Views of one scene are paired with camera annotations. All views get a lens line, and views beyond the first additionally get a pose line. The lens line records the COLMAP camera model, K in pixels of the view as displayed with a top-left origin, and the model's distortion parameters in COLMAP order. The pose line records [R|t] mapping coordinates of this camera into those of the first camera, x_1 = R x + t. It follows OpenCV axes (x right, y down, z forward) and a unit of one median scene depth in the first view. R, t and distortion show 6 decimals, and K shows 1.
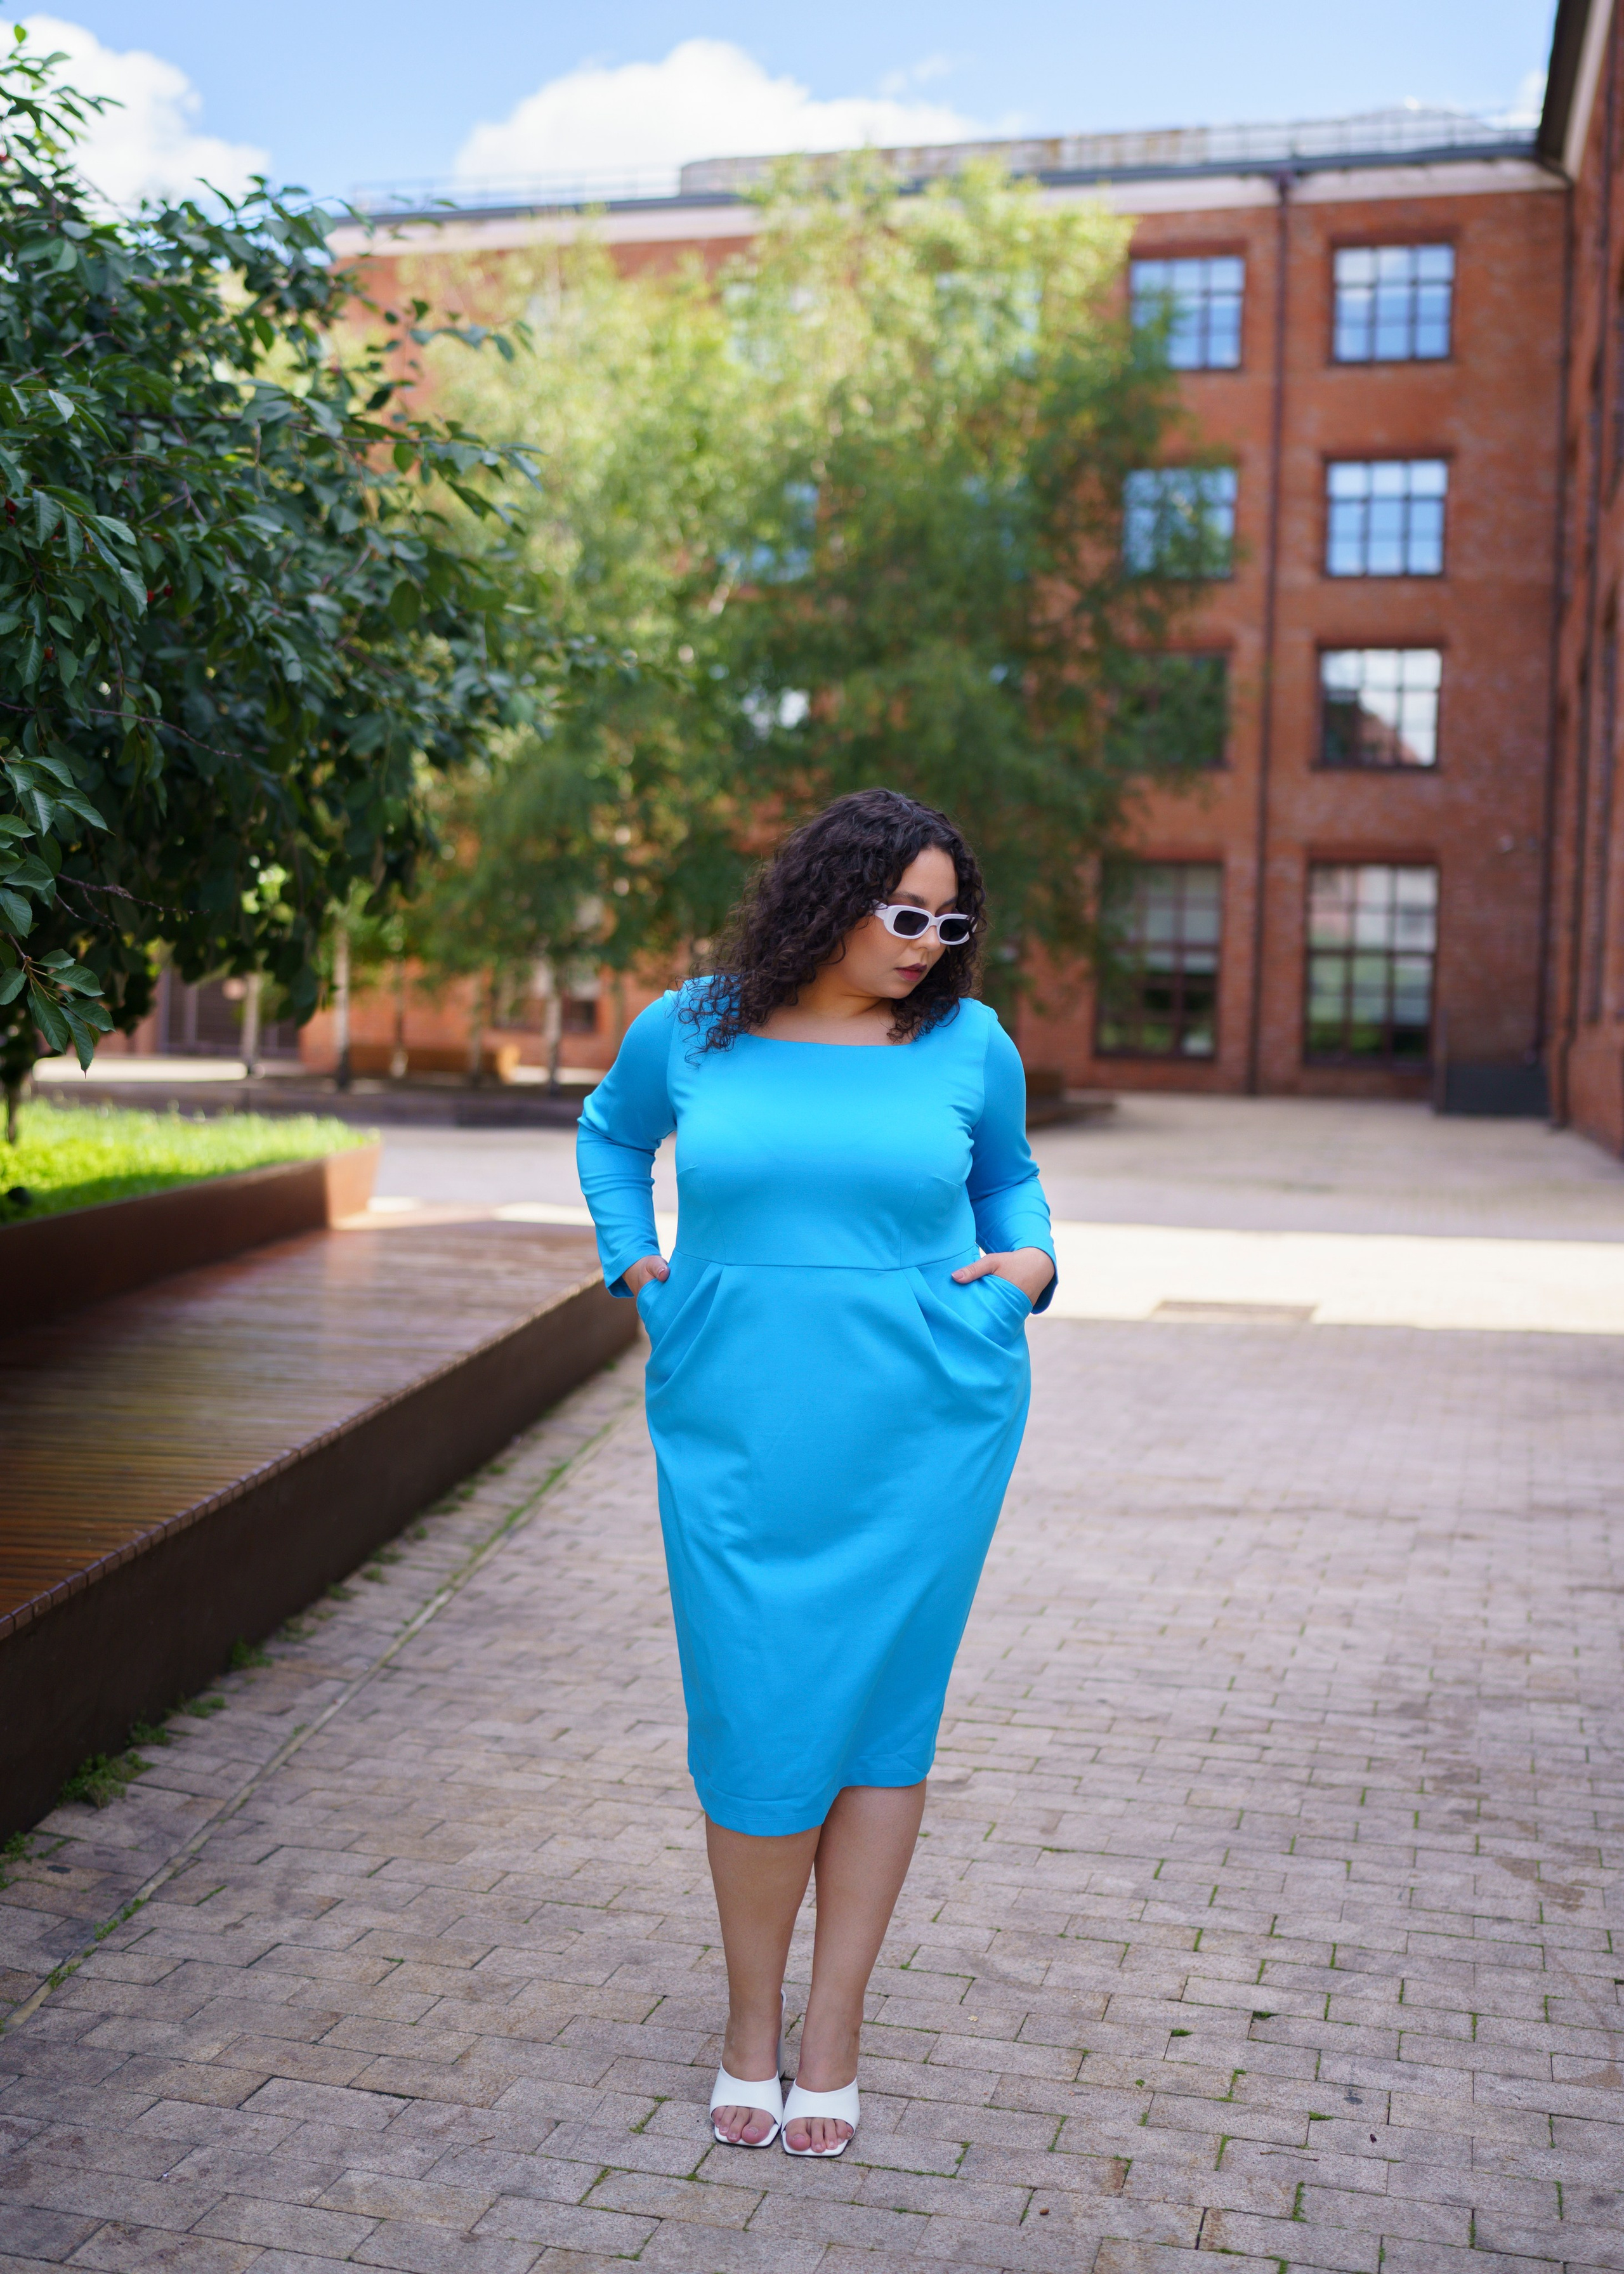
lens RADIAL K [[2757.2, 0, 745.9], [0, 2757.2, 1086.3], [0, 0, 1]] dist [-0.019583, 0.029882]
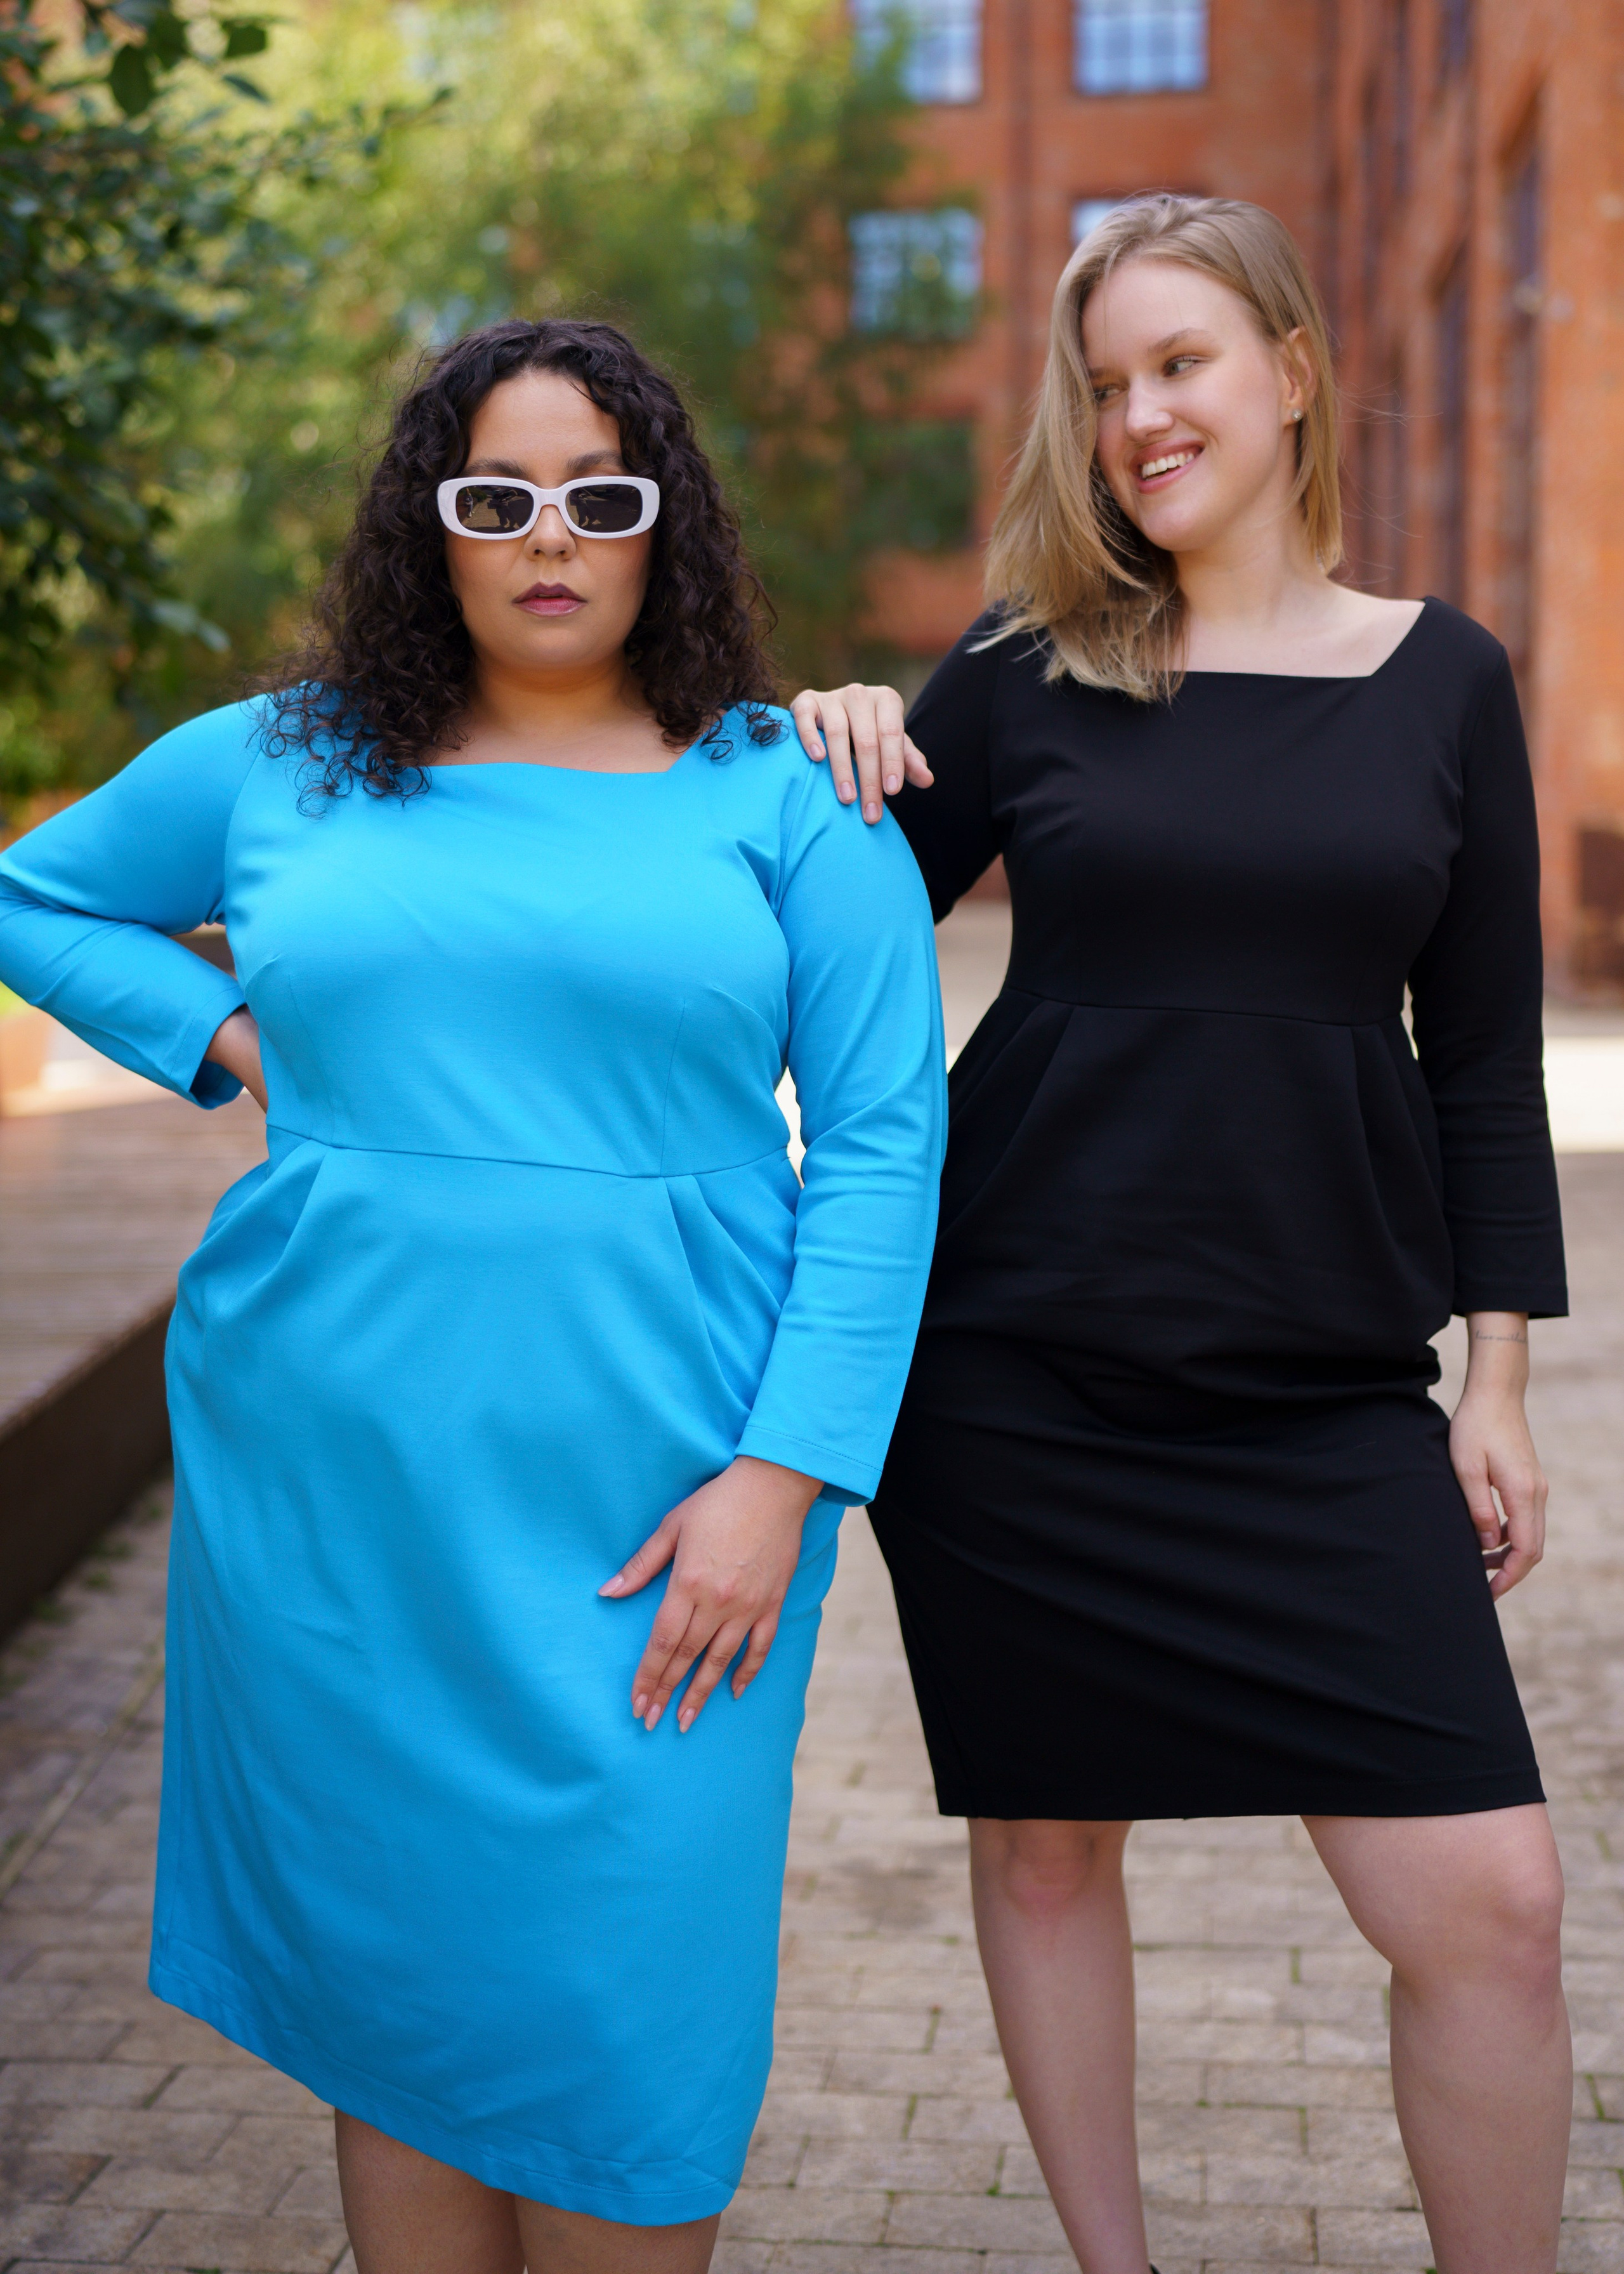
lens RADIAL K [[2795.4, 0, 826.7], [0, 2795.4, 1004.0], [0, 0, 1]] dist [-0.004358, -0.007729]
pose [[0.988002, -0.050663, 0.145896, -0.055156], [0.046475, 0.998408, 0.031973, 0.010376], [-0.147284, -0.024809, 0.988783, 0.296599]]
